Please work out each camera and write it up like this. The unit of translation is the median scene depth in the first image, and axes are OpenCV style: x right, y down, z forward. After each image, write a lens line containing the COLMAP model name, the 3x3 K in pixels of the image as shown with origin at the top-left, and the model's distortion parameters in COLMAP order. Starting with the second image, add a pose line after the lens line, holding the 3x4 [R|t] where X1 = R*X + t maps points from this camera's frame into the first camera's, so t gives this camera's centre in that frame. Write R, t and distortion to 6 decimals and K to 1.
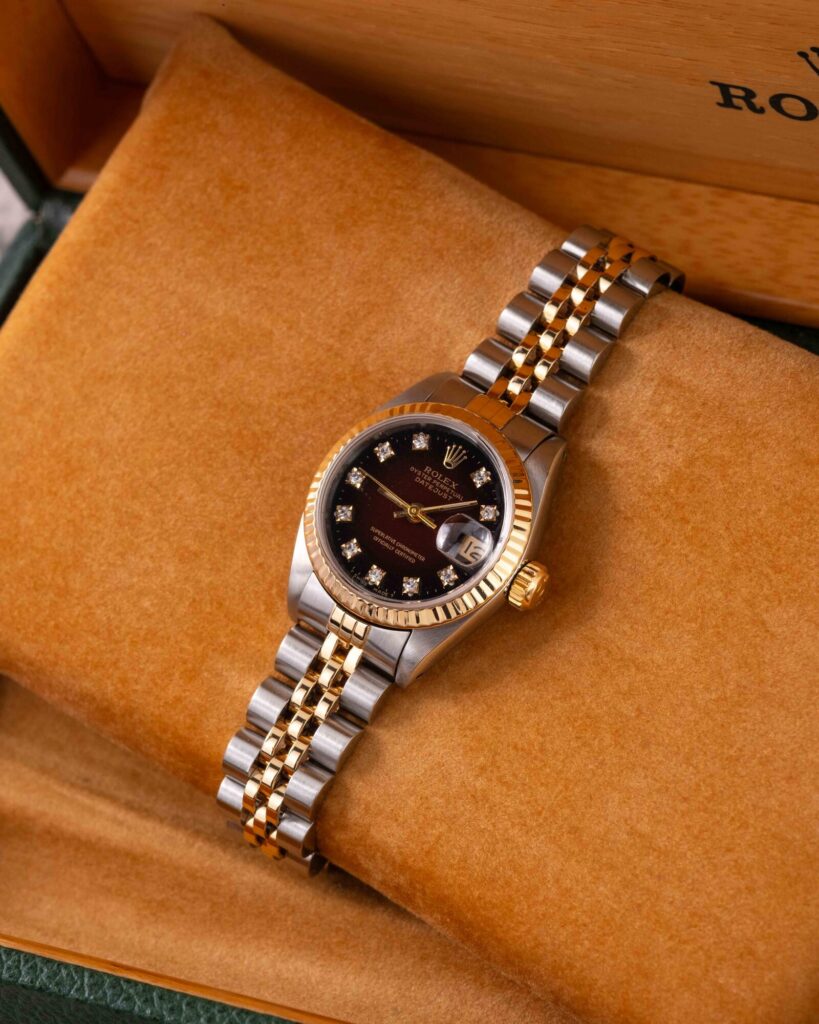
lens RADIAL K [[4284.9, 0, 409.5], [0, 4284.9, 512.0], [0, 0, 1]] dist [0.409901, 0.249310]
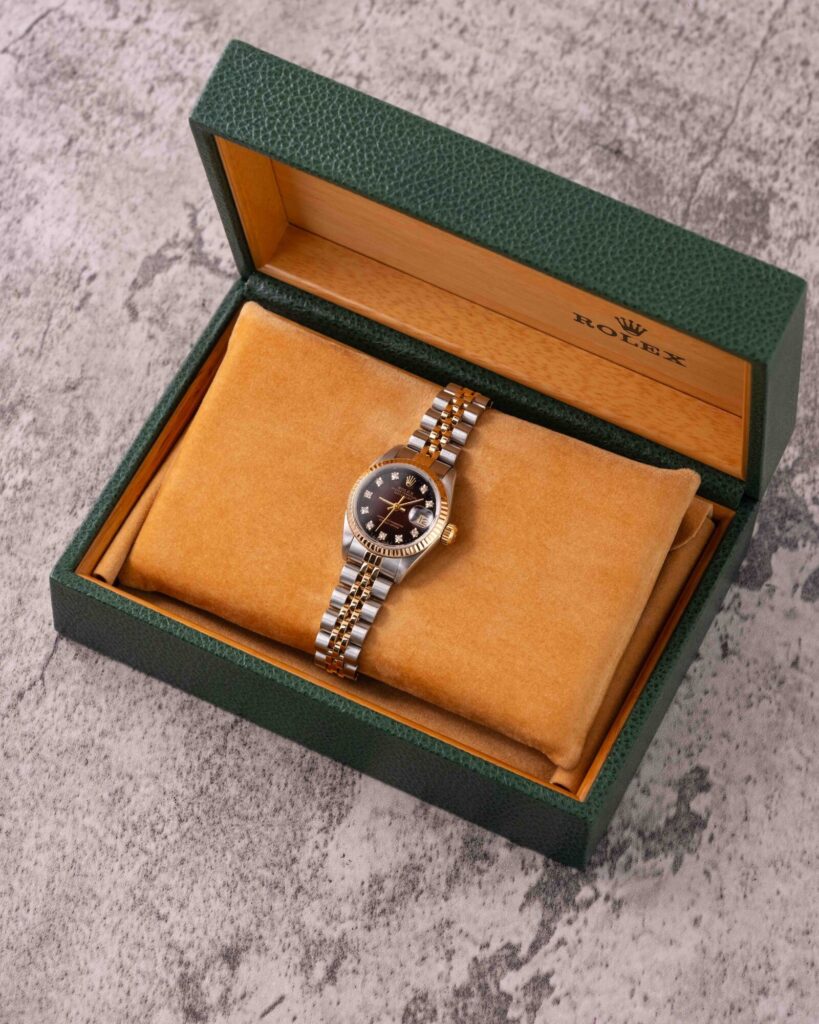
lens RADIAL K [[4284.9, 0, 409.5], [0, 4284.9, 512.0], [0, 0, 1]] dist [0.409901, 0.249310]
pose [[0.988453, -0.092471, 0.120043, -0.258557], [0.098742, 0.993985, -0.047373, 0.108178], [-0.114940, 0.058680, 0.991638, -1.243651]]
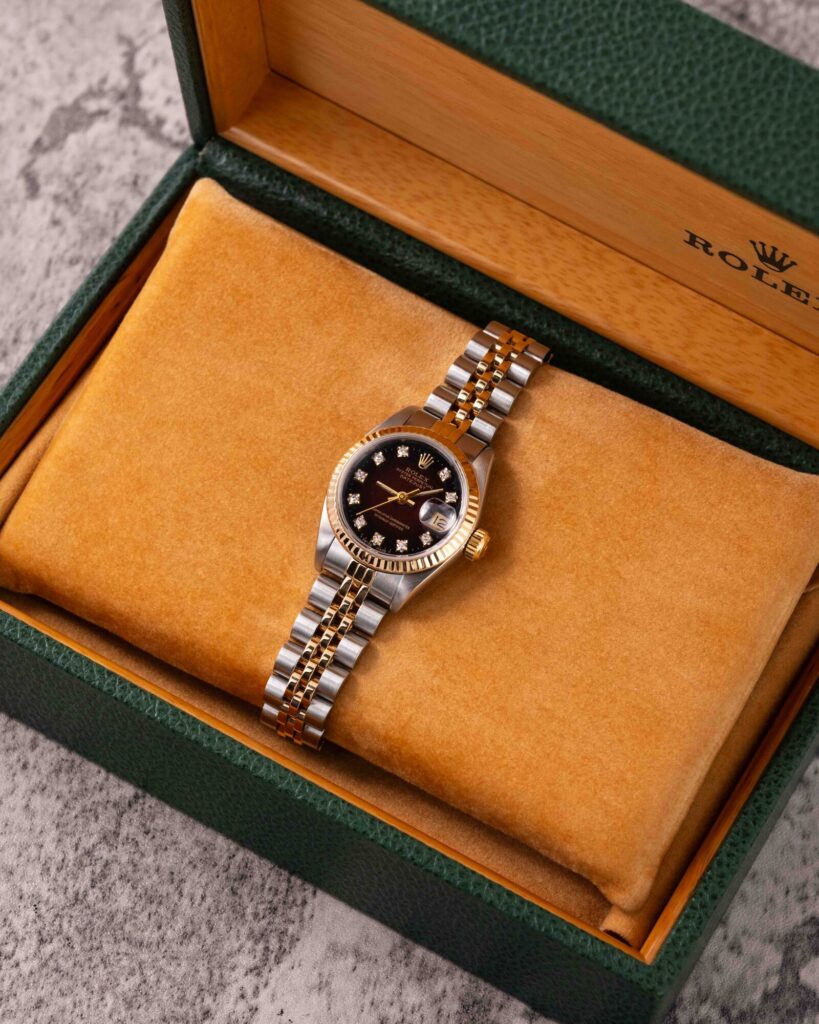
lens RADIAL K [[4468.5, 0, 409.5], [0, 4468.5, 512.0], [0, 0, 1]] dist [0.399785, -0.347094]
pose [[0.989963, -0.014450, 0.140585, -0.212828], [0.020718, 0.998851, -0.043217, 0.070991], [-0.139799, 0.045696, 0.989125, -0.561775]]
